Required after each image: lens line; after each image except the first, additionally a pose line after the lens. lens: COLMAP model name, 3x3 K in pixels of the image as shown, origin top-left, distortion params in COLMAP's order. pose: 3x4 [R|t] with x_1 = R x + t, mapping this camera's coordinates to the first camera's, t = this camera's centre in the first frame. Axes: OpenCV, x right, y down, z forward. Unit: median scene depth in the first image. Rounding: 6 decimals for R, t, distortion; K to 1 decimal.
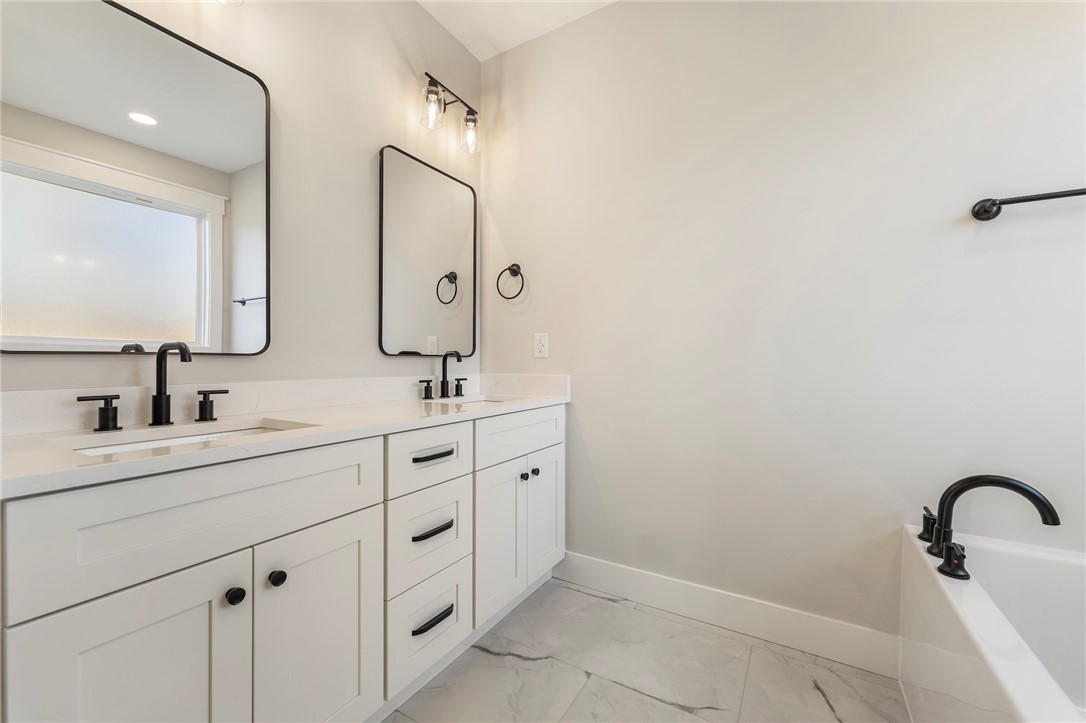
lens RADIAL K [[439.7, 0, 543.9], [0, 439.7, 357.2], [0, 0, 1]] dist [0.002538, -0.000353]
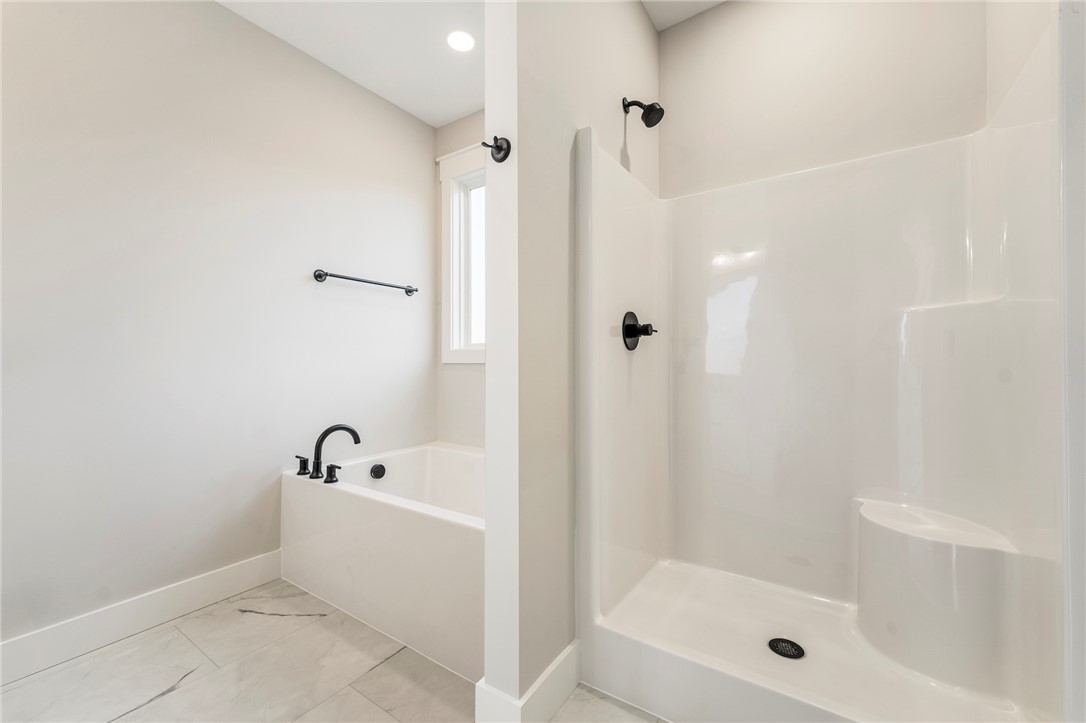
lens RADIAL K [[439.7, 0, 543.2], [0, 439.7, 360.3], [0, 0, 1]] dist [0.002538, -0.000353]
pose [[0.055938, -0.000828, 0.998434, -0.668264], [0.002313, 0.999997, 0.000700, -0.001821], [-0.998432, 0.002270, 0.055939, 0.029885]]
